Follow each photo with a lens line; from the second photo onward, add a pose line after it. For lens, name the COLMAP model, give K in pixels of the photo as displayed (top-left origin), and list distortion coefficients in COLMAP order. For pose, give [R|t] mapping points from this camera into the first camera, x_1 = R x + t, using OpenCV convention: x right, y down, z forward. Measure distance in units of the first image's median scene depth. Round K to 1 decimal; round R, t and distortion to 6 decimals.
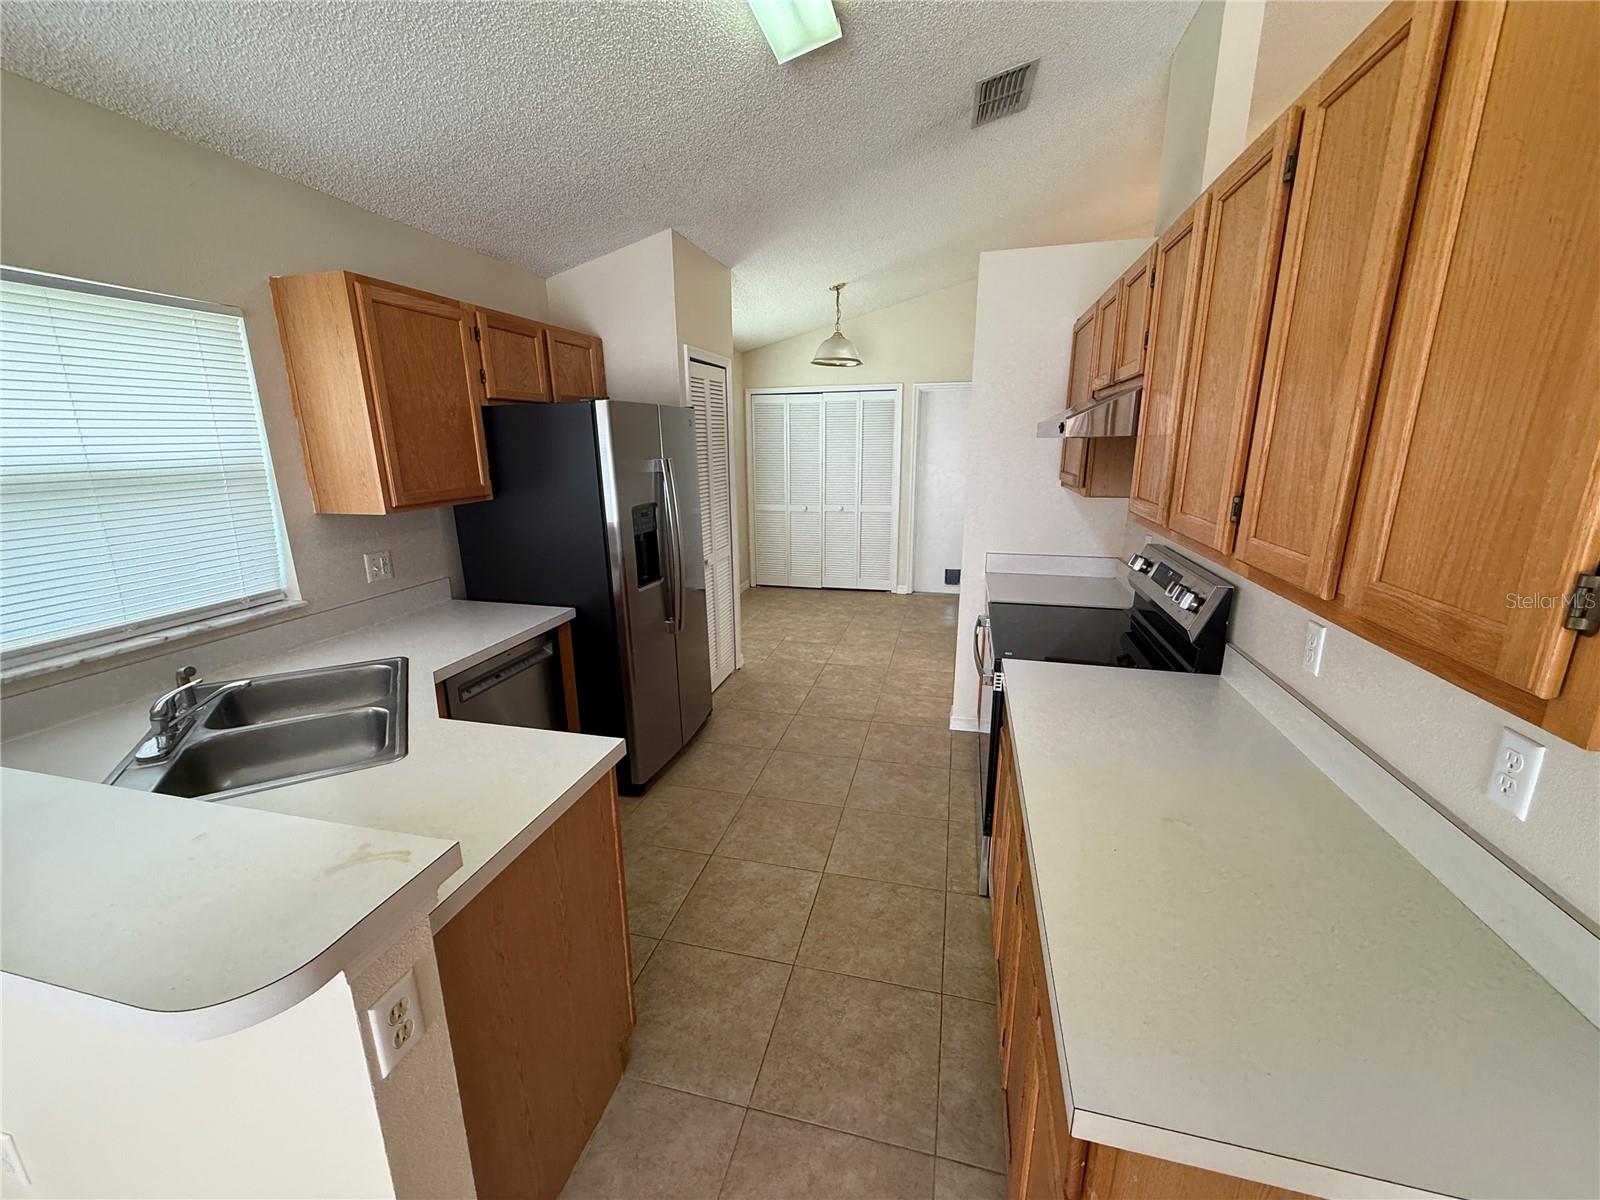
lens RADIAL K [[638.8, 0, 801.2], [0, 638.8, 607.8], [0, 0, 1]] dist [0.015541, -0.000153]
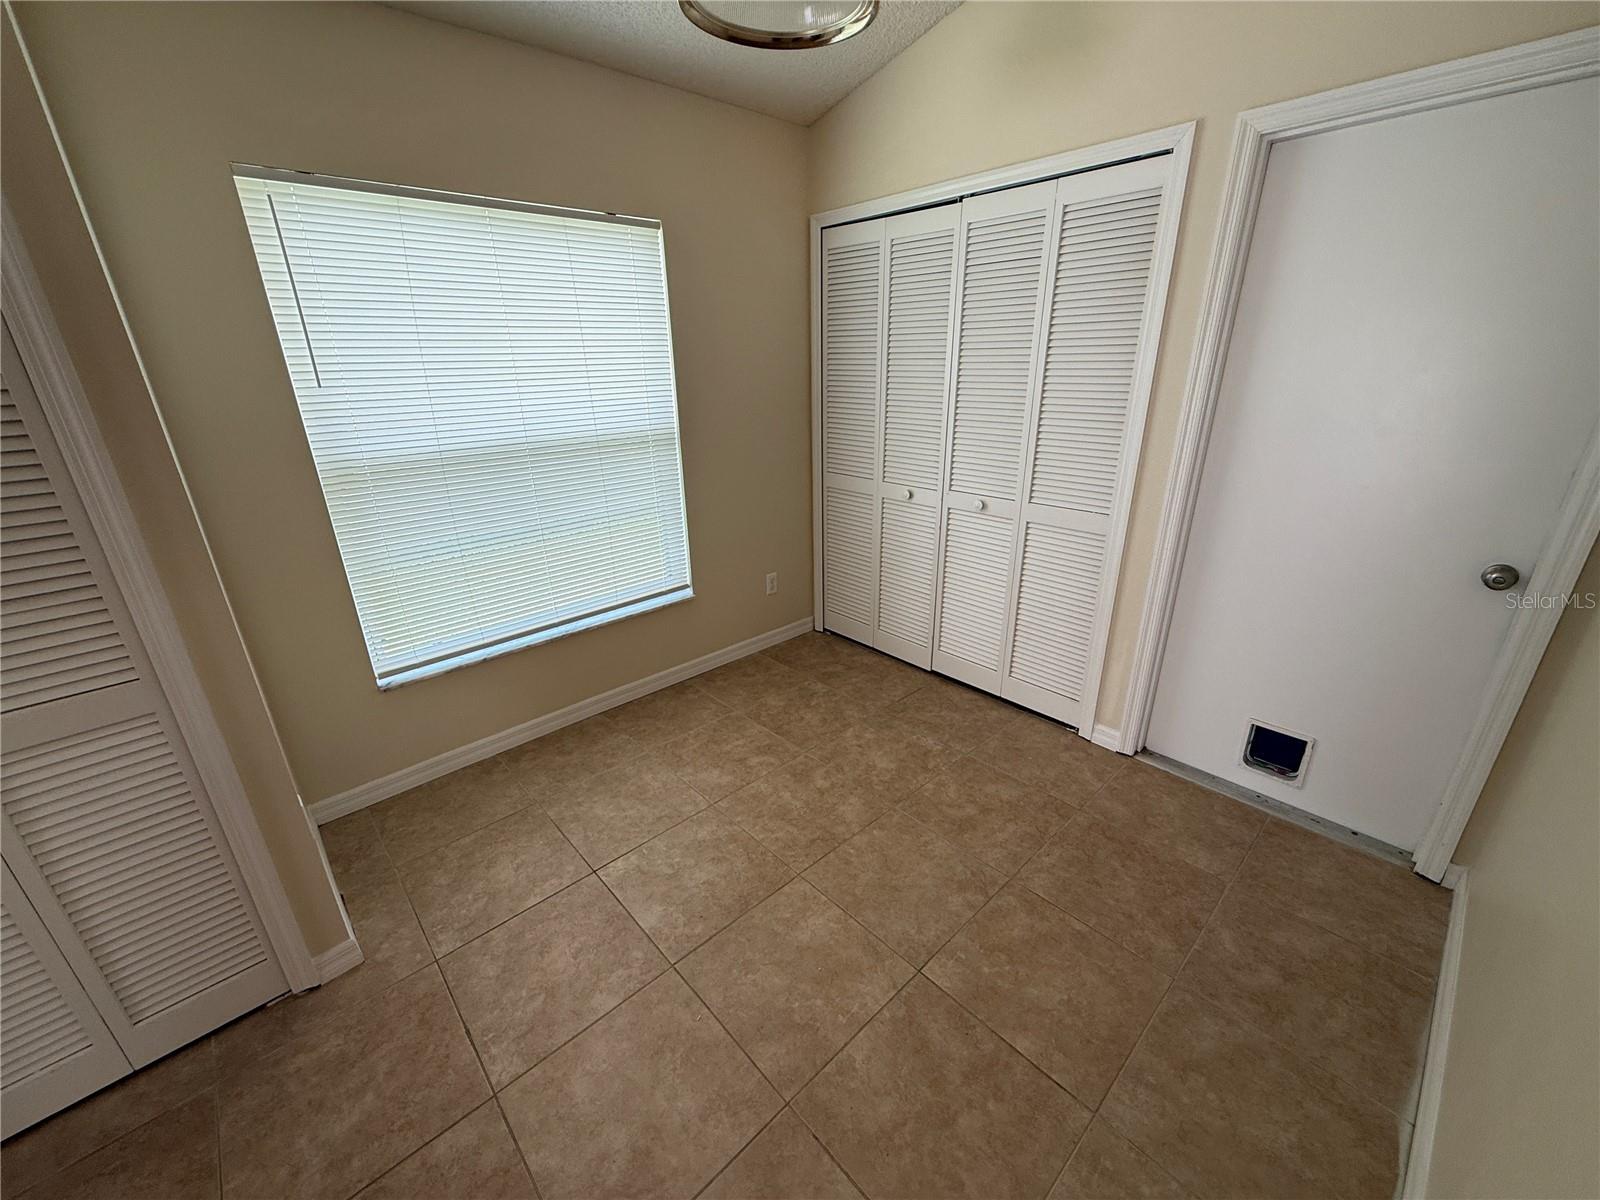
lens RADIAL K [[638.8, 0, 805.4], [0, 638.8, 598.5], [0, 0, 1]] dist [0.015541, -0.000153]
pose [[0.827356, 0.198623, -0.525387, 0.209907], [-0.127191, 0.977342, 0.169192, -0.164716], [0.547088, -0.073158, 0.833872, 0.639307]]
